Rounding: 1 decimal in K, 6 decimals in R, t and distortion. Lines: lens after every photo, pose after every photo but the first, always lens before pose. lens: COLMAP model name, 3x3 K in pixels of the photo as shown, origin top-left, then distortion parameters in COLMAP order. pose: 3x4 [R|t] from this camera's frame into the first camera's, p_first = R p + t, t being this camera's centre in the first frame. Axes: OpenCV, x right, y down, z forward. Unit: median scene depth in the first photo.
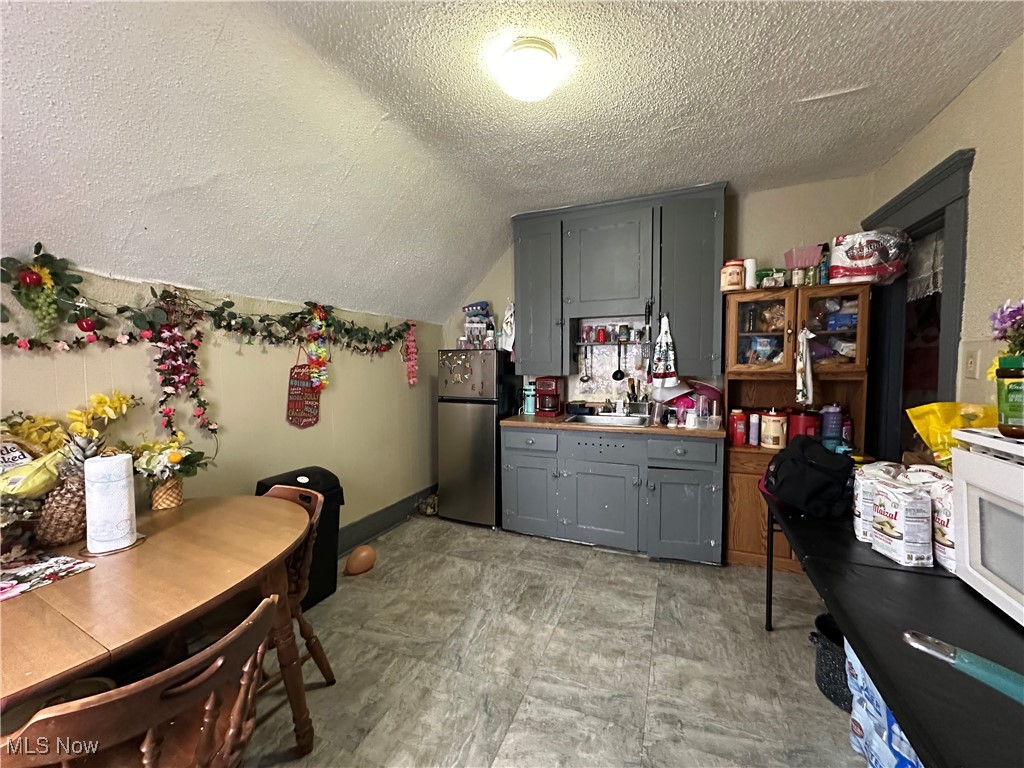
lens RADIAL K [[410.5, 0, 513.3], [0, 410.5, 385.4], [0, 0, 1]] dist [-0.004388, -0.000180]
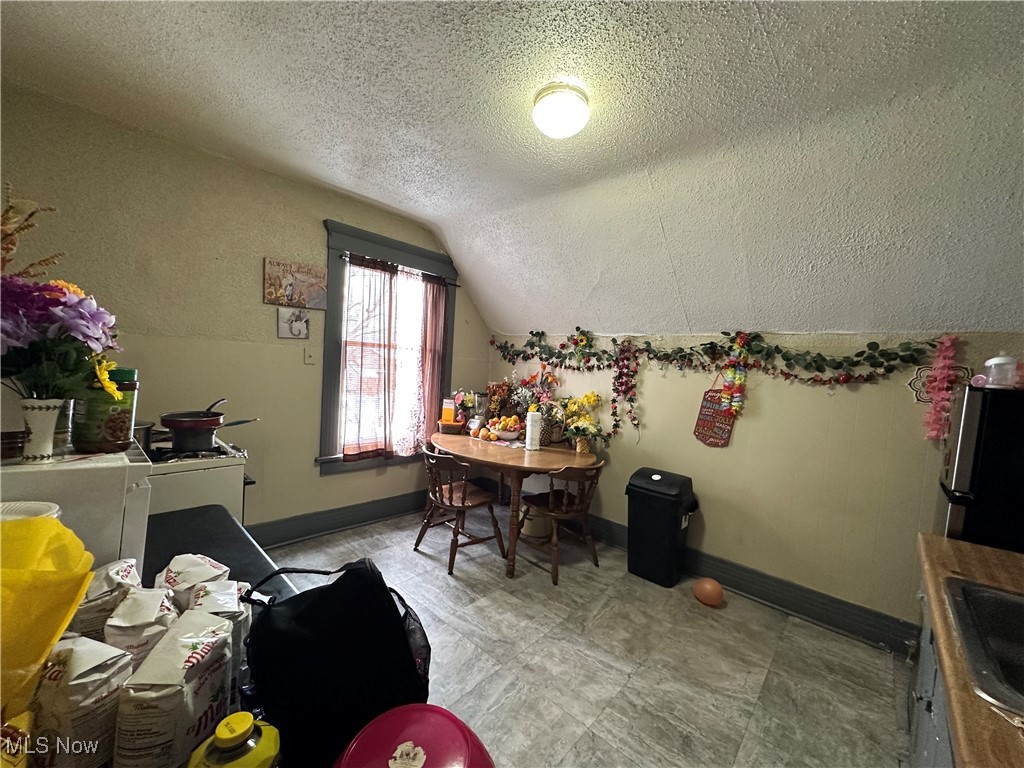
lens RADIAL K [[410.5, 0, 513.2], [0, 410.5, 384.6], [0, 0, 1]] dist [-0.004388, -0.000180]
pose [[-0.341695, 0.031677, -0.939277, 0.776330], [-0.112011, 0.990935, 0.074168, -0.091899], [0.933112, 0.130552, -0.335049, 0.935255]]
